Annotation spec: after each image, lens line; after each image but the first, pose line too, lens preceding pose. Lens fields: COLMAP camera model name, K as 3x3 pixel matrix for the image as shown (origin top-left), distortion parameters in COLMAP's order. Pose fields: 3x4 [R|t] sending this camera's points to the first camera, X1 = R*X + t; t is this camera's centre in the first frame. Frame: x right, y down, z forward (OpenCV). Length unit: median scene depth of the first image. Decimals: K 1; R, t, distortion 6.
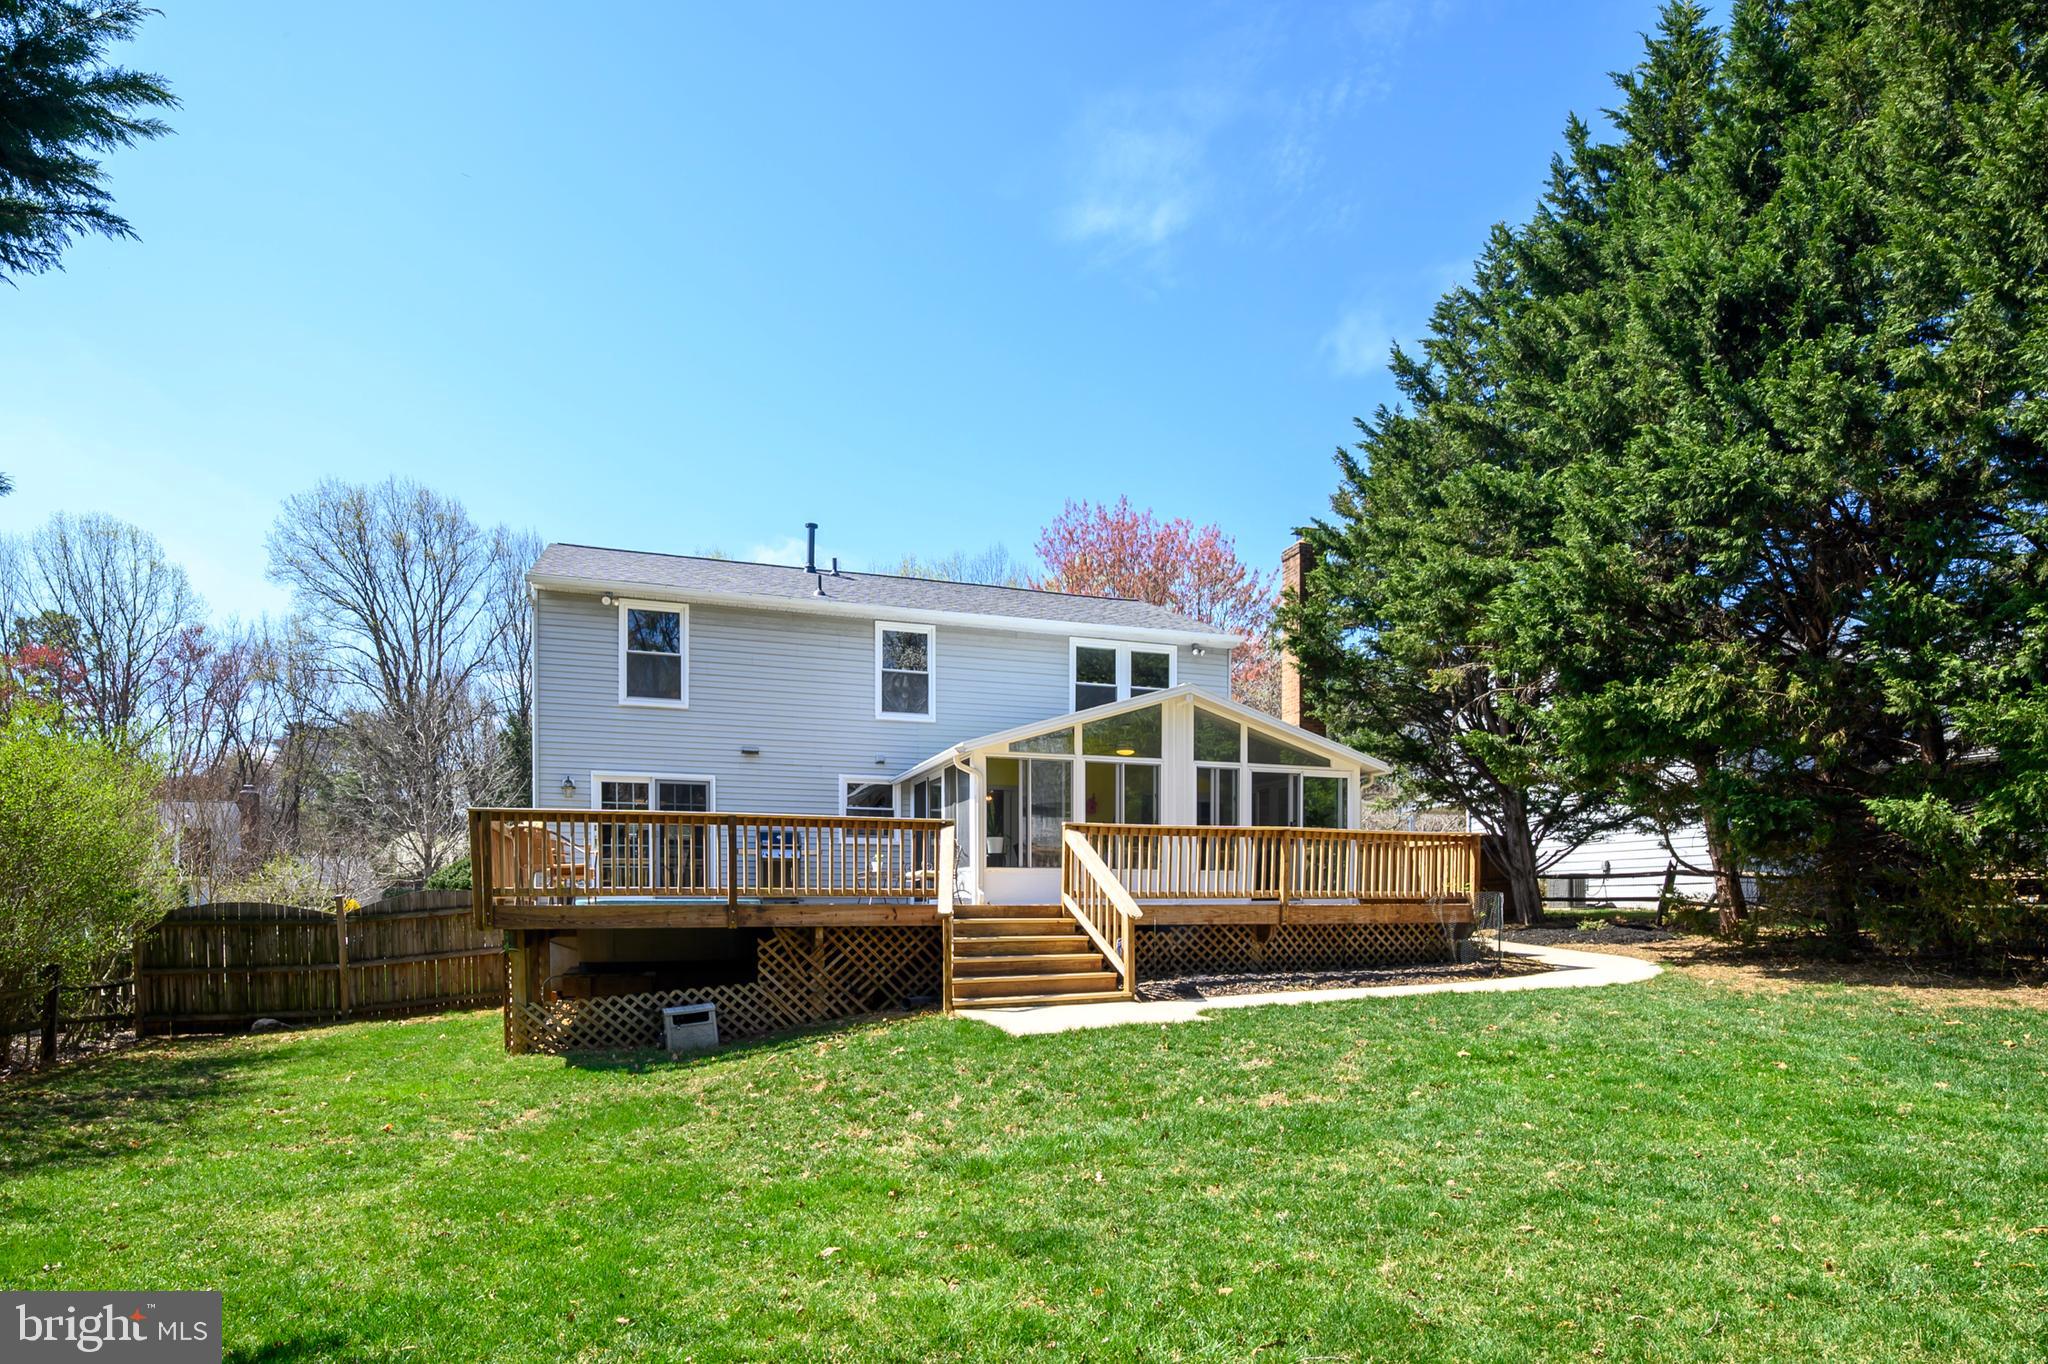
lens RADIAL K [[1113.1, 0, 1028.0], [0, 1113.1, 900.0], [0, 0, 1]] dist [0.003131, -0.002454]
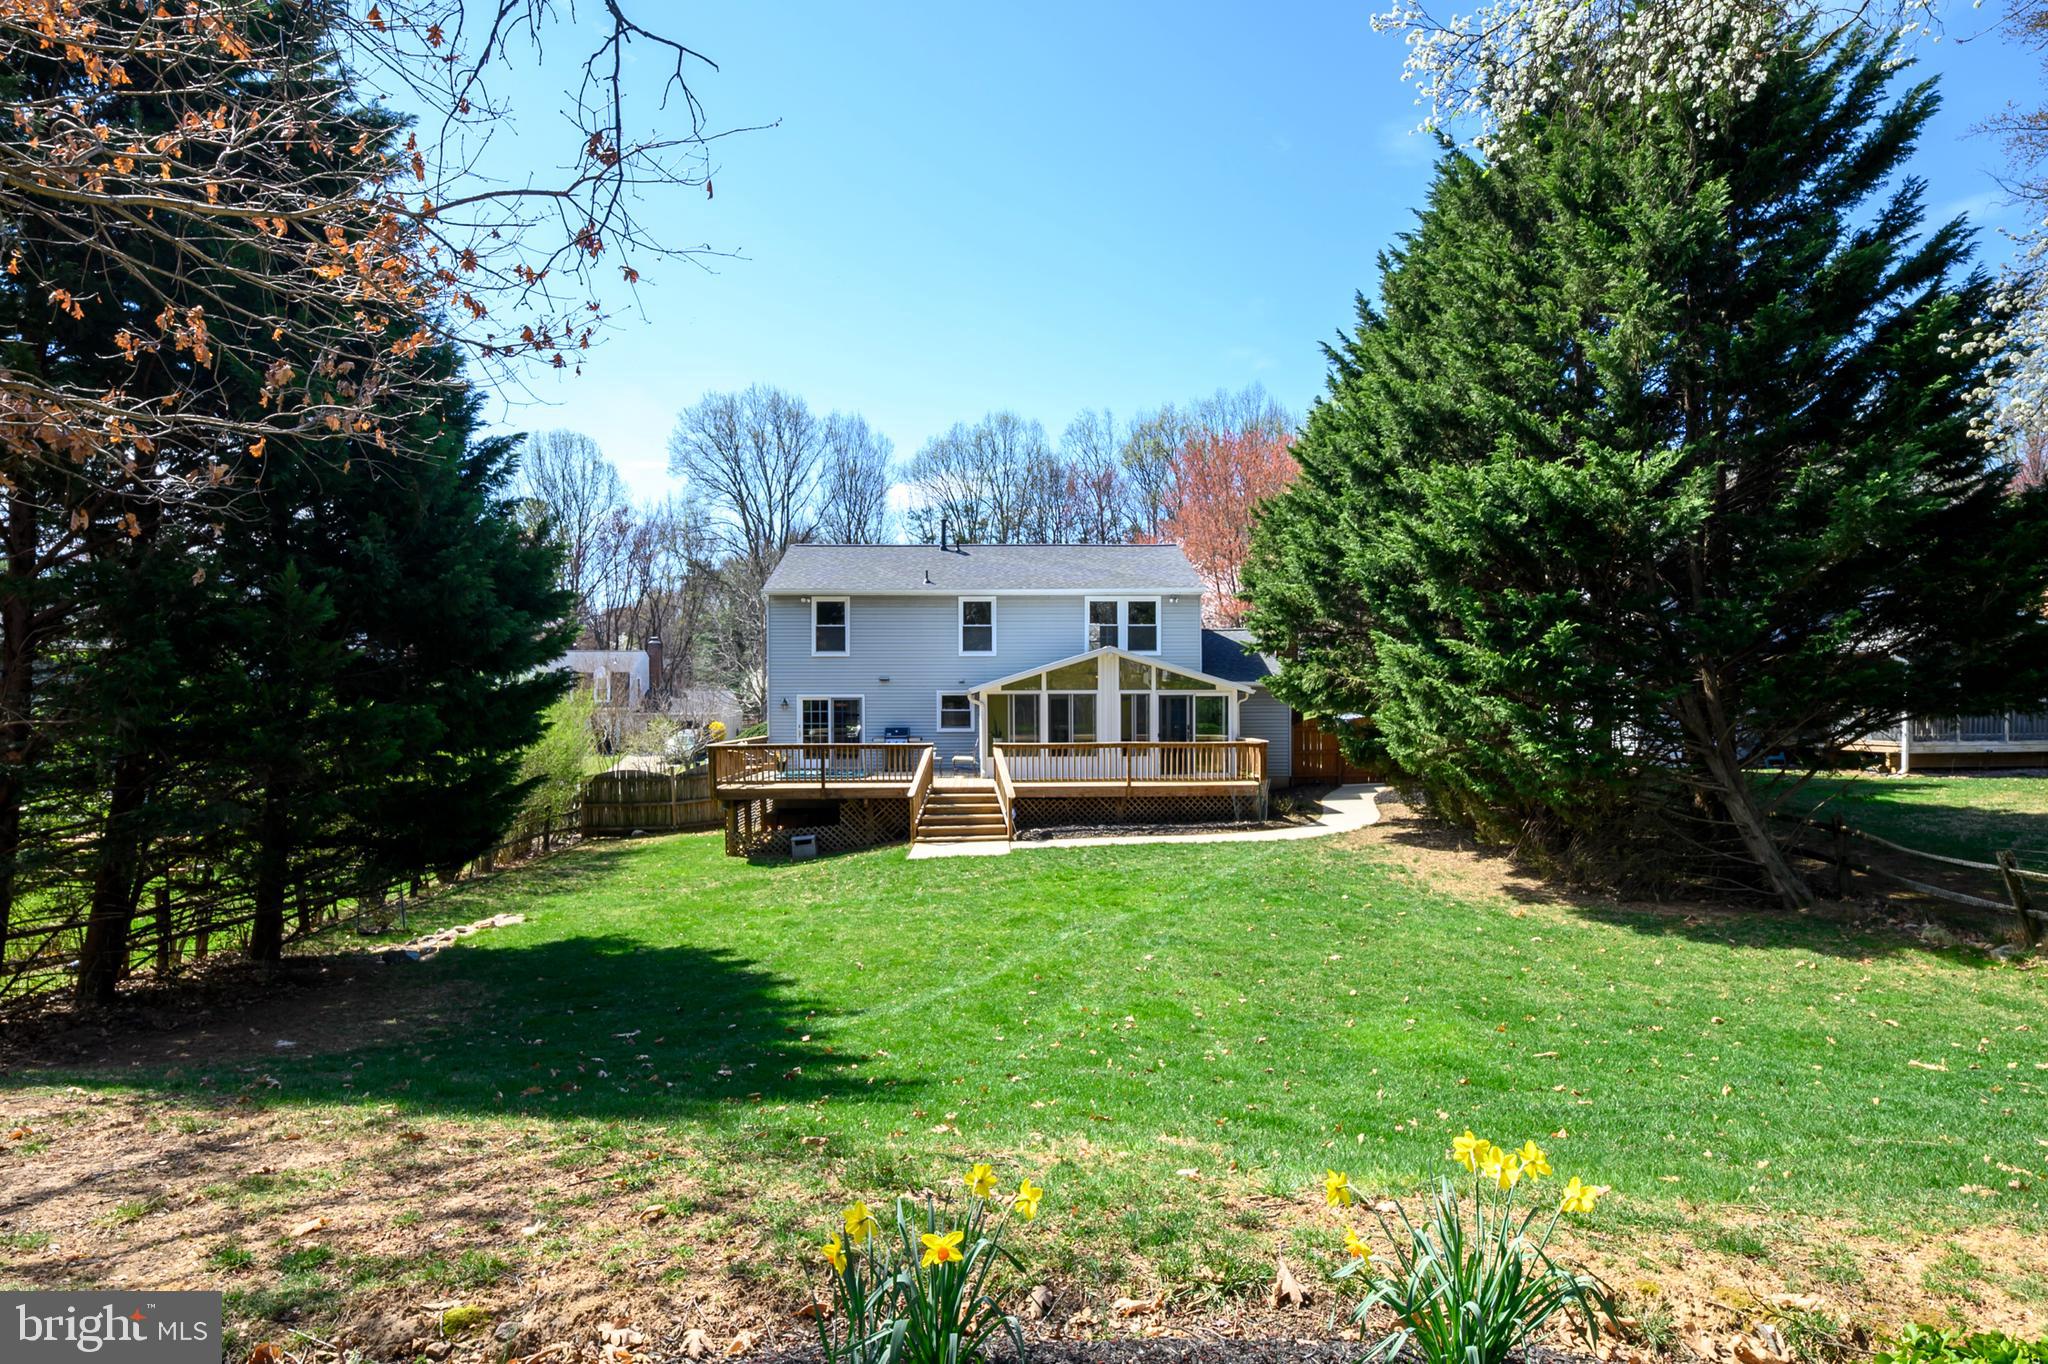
lens RADIAL K [[1113.1, 0, 1024.3], [0, 1113.1, 687.6], [0, 0, 1]] dist [0.003131, -0.002454]
pose [[0.955523, -0.006667, -0.294843, 0.464547], [0.003985, 0.999945, -0.009697, -0.105651], [0.294891, 0.008091, 0.955497, -0.572842]]
